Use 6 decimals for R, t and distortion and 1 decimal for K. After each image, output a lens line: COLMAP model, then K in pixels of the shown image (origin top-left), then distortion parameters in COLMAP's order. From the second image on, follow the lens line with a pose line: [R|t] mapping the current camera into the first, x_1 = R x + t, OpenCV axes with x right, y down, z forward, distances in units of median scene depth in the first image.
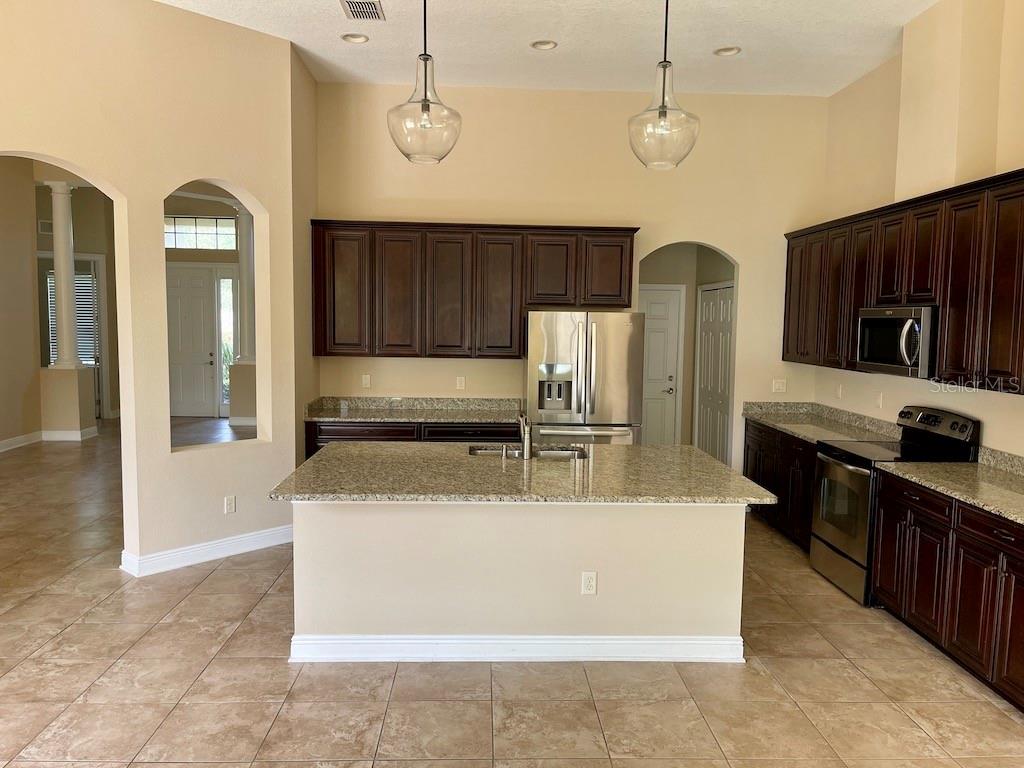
lens RADIAL K [[771.6, 0, 512.0], [0, 771.6, 384.0], [0, 0, 1]] dist [0.086228, 0.001337]
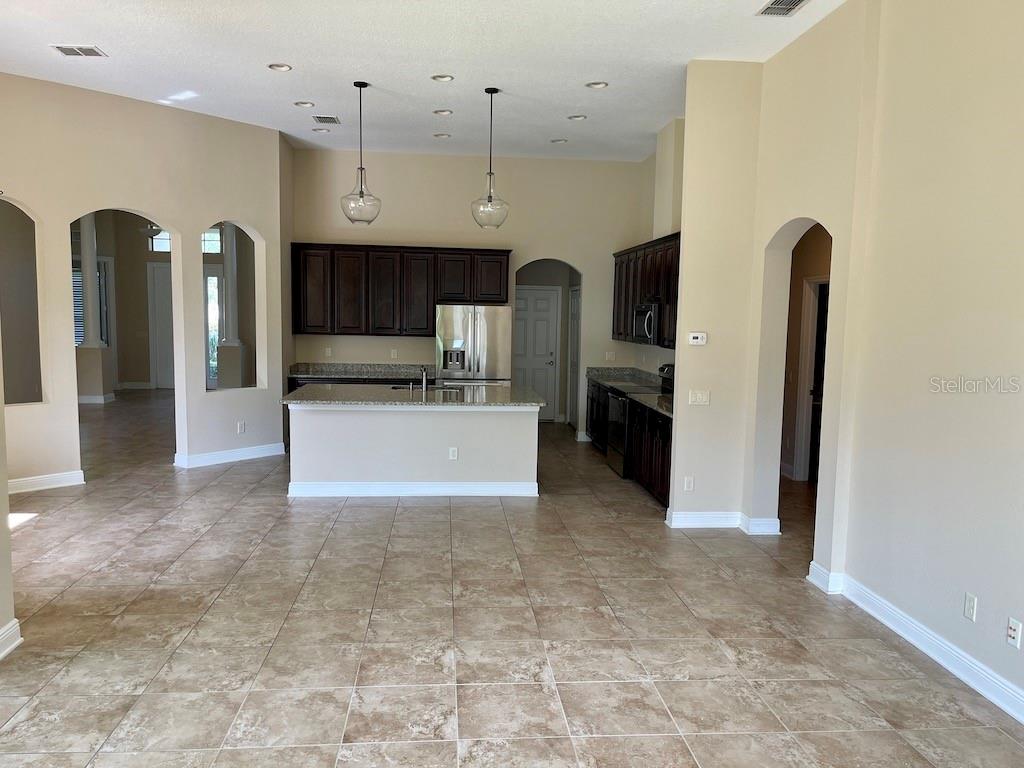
lens RADIAL K [[771.6, 0, 512.0], [0, 771.6, 384.0], [0, 0, 1]] dist [0.086228, 0.001337]
pose [[0.998786, -0.001122, 0.049255, 0.093678], [0.000686, 0.999961, 0.008858, 0.047937], [-0.049263, -0.008813, 0.998747, -0.525867]]
